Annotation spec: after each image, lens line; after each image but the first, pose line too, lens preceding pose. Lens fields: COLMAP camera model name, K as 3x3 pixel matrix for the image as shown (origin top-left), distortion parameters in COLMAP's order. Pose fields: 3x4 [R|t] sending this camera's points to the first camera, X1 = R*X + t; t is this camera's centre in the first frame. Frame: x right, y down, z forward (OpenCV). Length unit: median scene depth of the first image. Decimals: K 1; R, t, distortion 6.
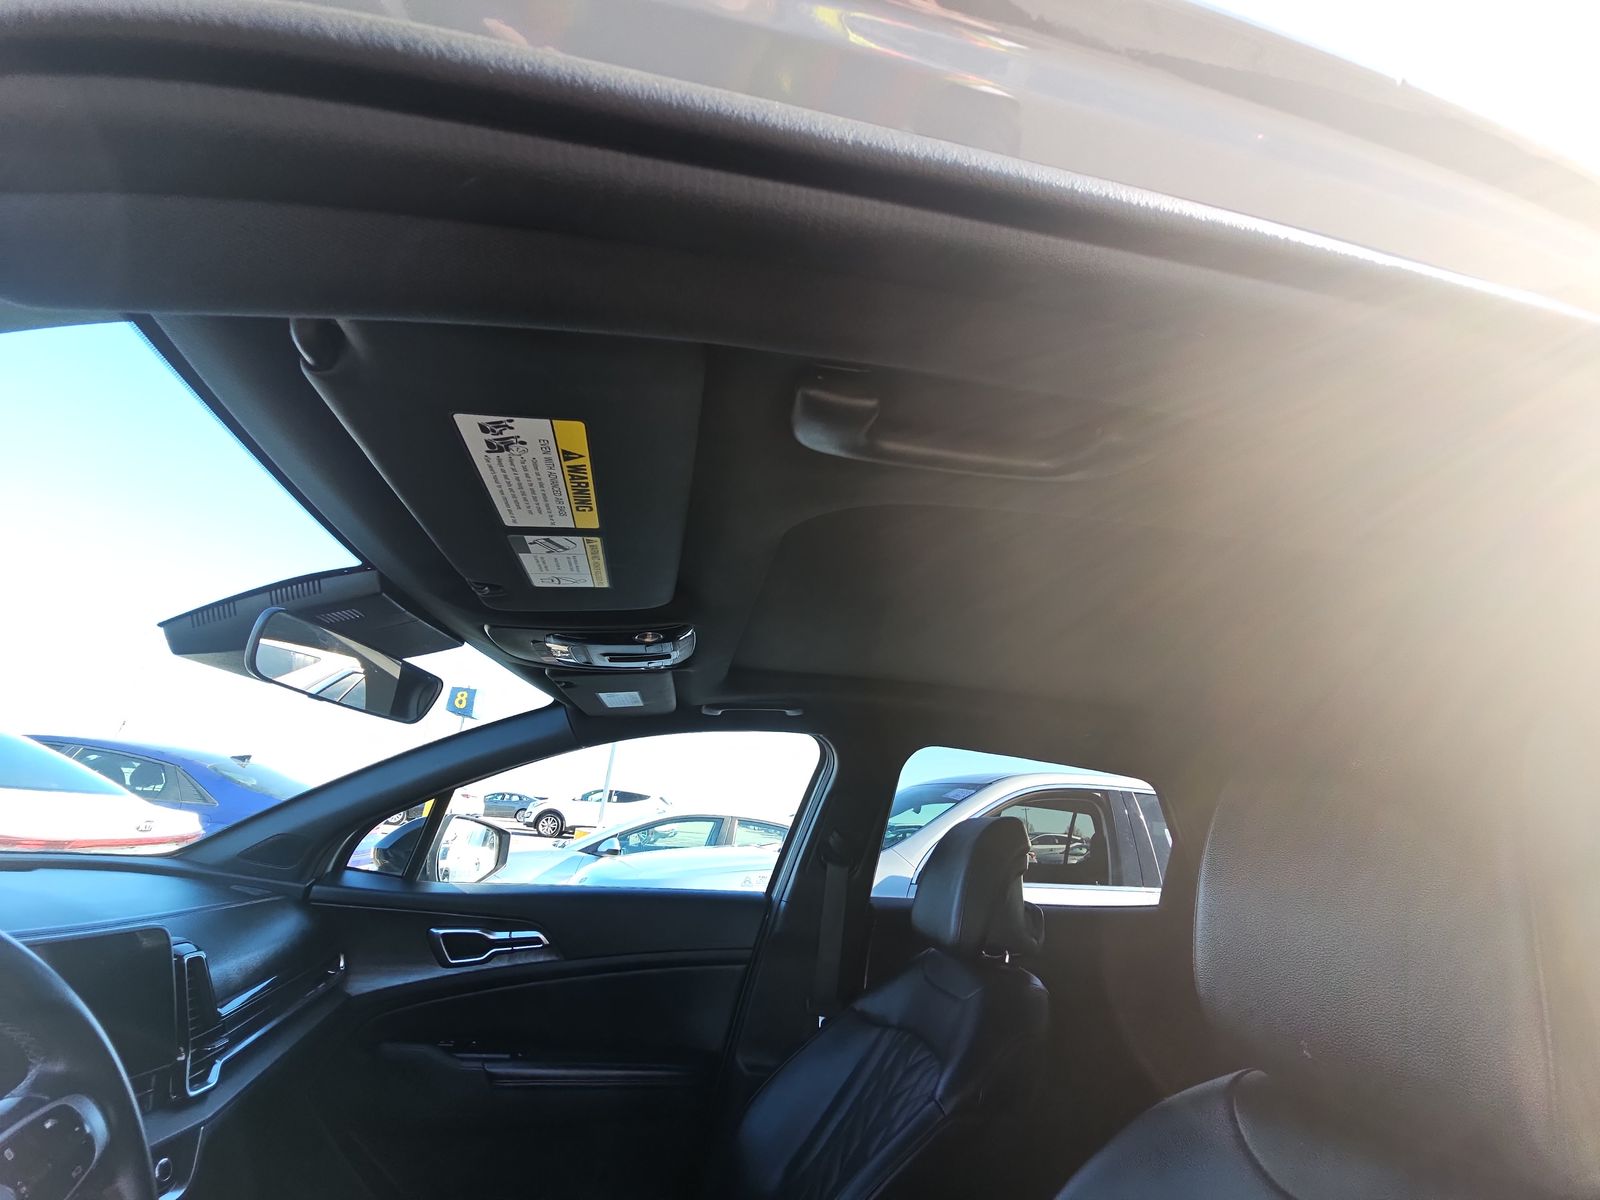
lens RADIAL K [[653.2, 0, 802.1], [0, 653.2, 592.2], [0, 0, 1]] dist [0.001908, 0.000453]
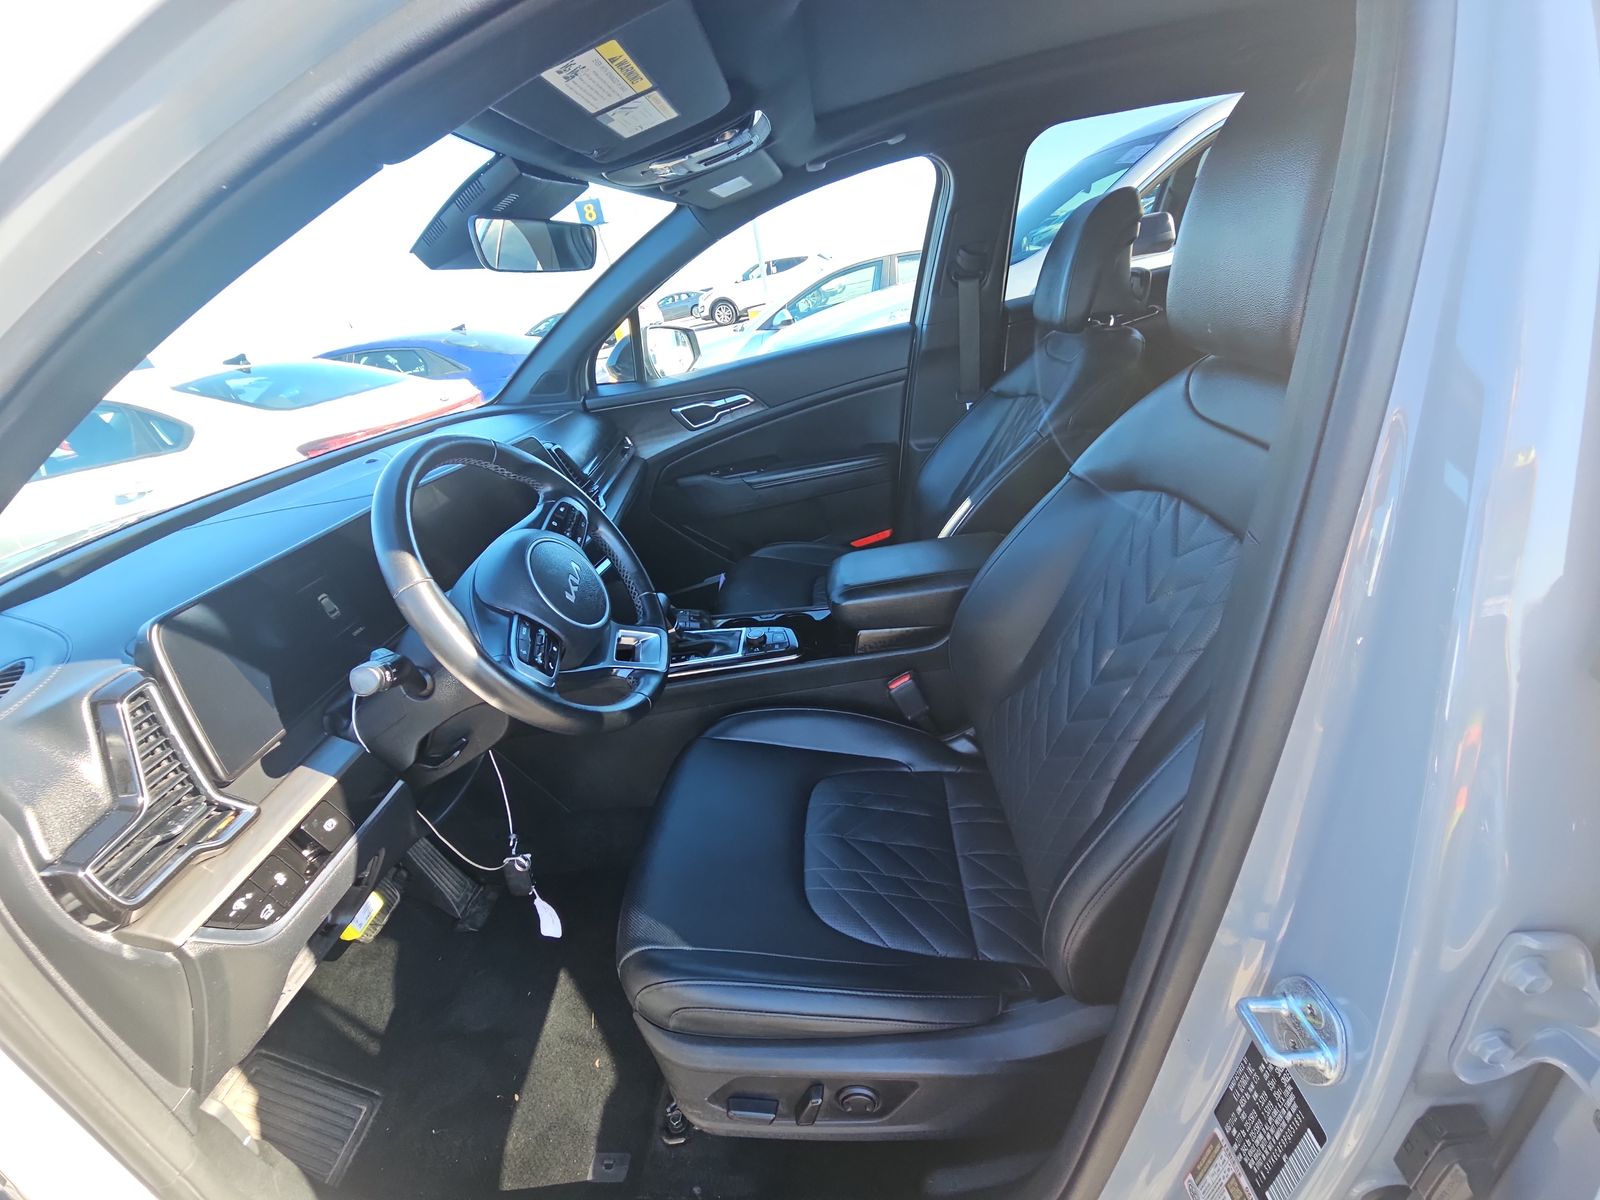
lens RADIAL K [[650.2, 0, 792.3], [0, 650.2, 602.2], [0, 0, 1]] dist [0.001231, 0.000024]
pose [[0.936379, -0.118160, -0.330504, 0.080014], [0.322008, 0.663882, 0.674960, -0.063560], [0.139662, -0.738443, 0.659694, -0.178009]]
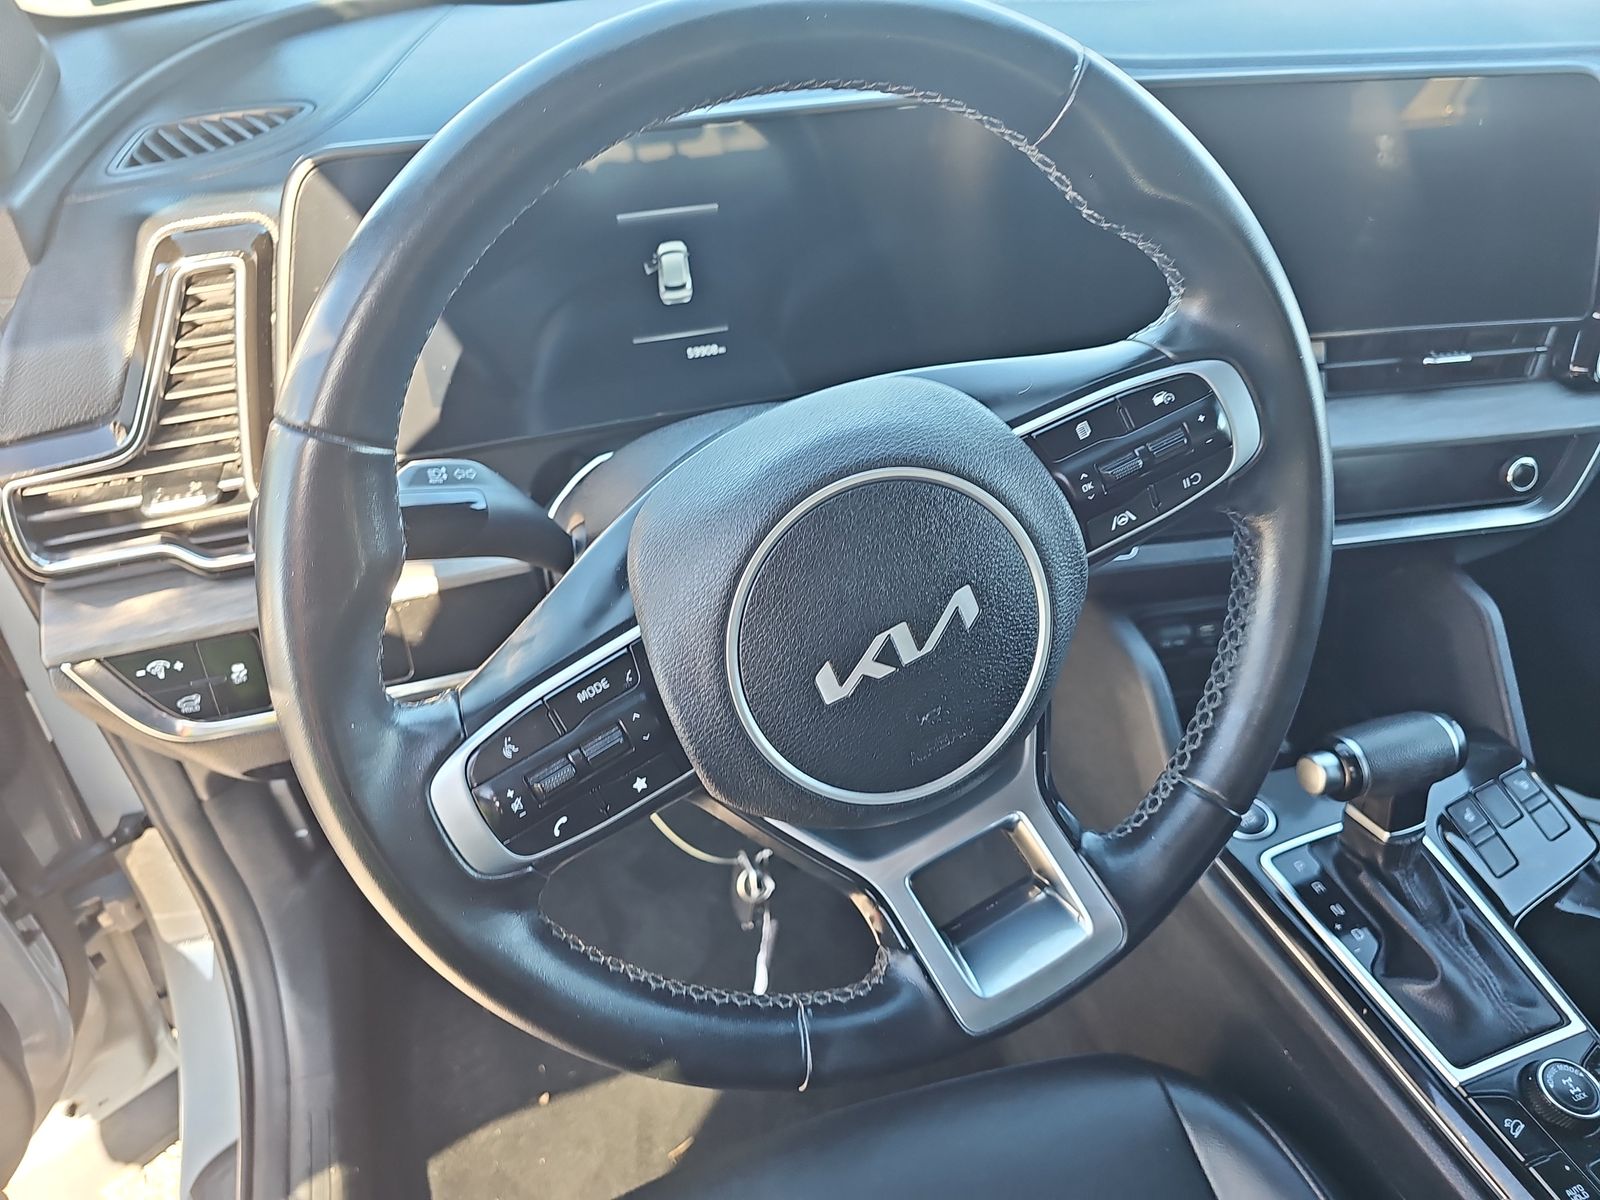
lens RADIAL K [[1093.8, 0, 800.0], [0, 1093.8, 600.0], [0, 0, 1]] dist [0.020922, -0.025517]
pose [[0.128123, 0.555914, -0.821307, -0.066233], [0.341423, 0.752788, 0.562797, 0.073450], [0.931136, -0.352520, -0.093352, 0.209608]]
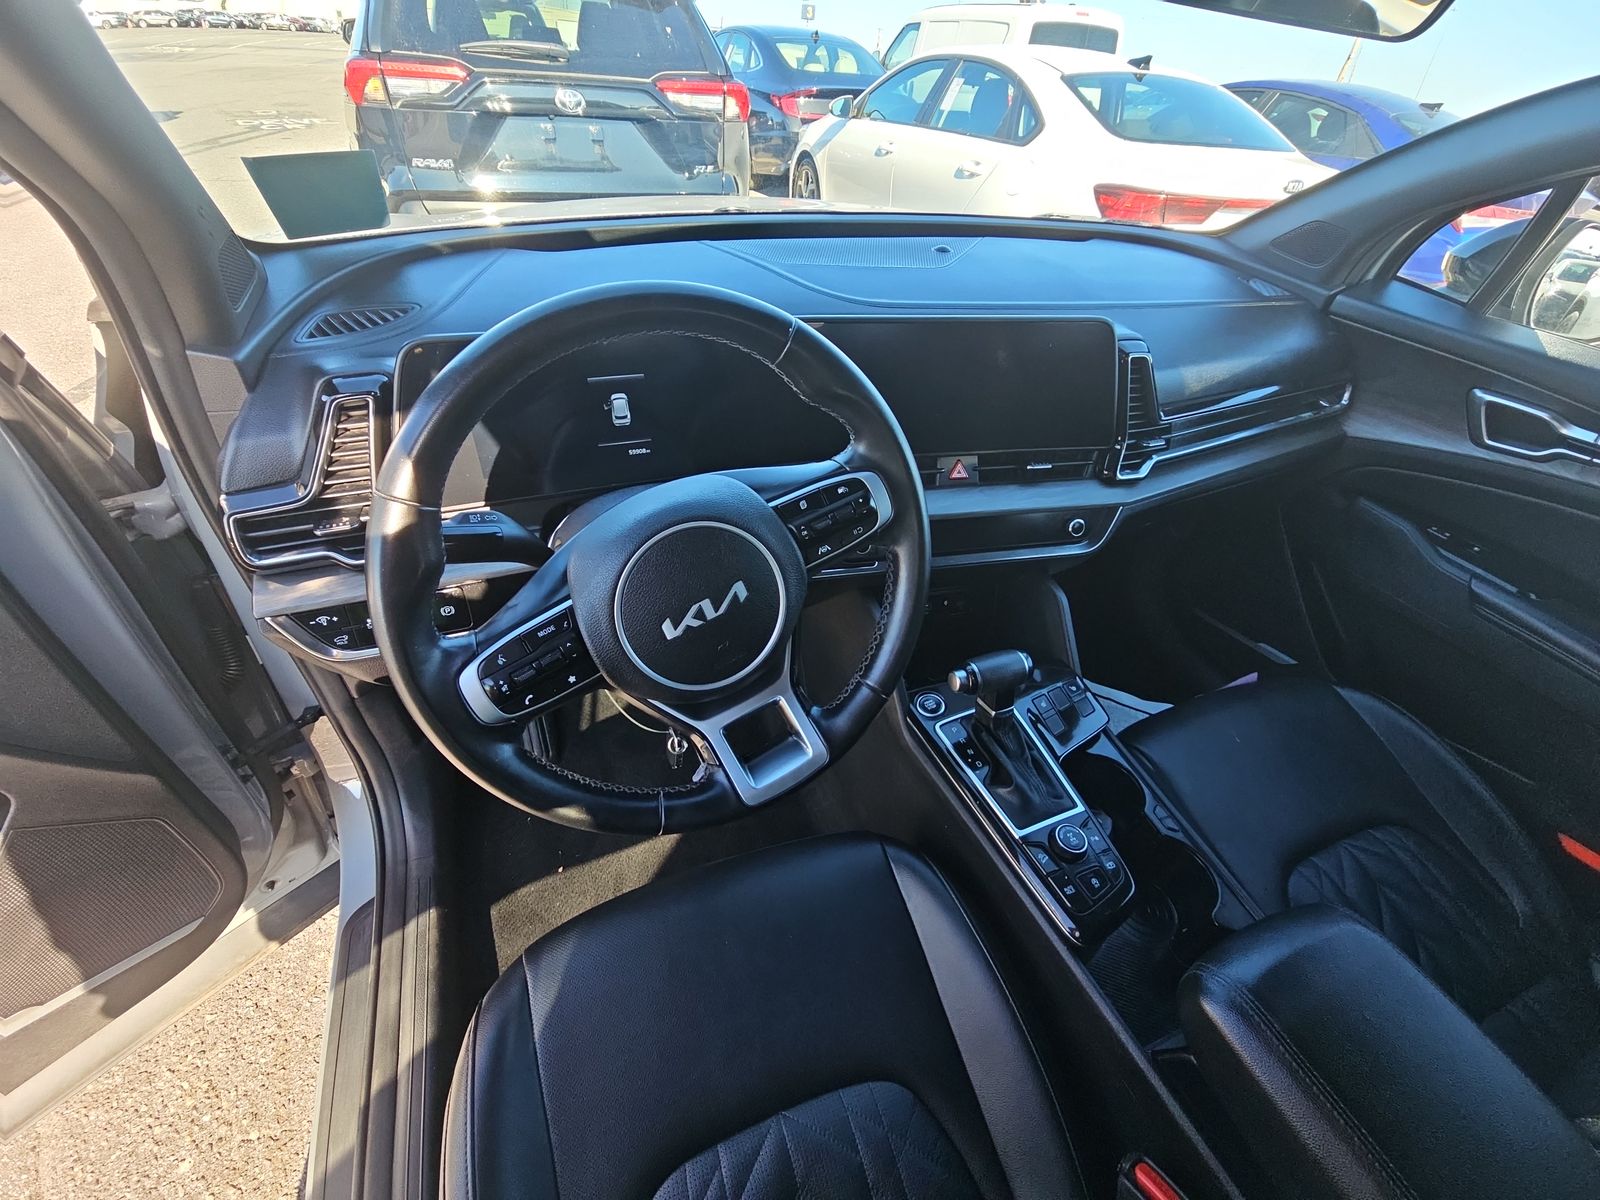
lens RADIAL K [[653.2, 0, 802.1], [0, 653.2, 592.2], [0, 0, 1]] dist [0.001908, 0.000453]
pose [[0.190493, 0.562809, -0.804337, -0.011420], [0.280610, 0.753937, 0.594001, 0.055726], [0.940729, -0.338858, -0.014310, 0.258495]]
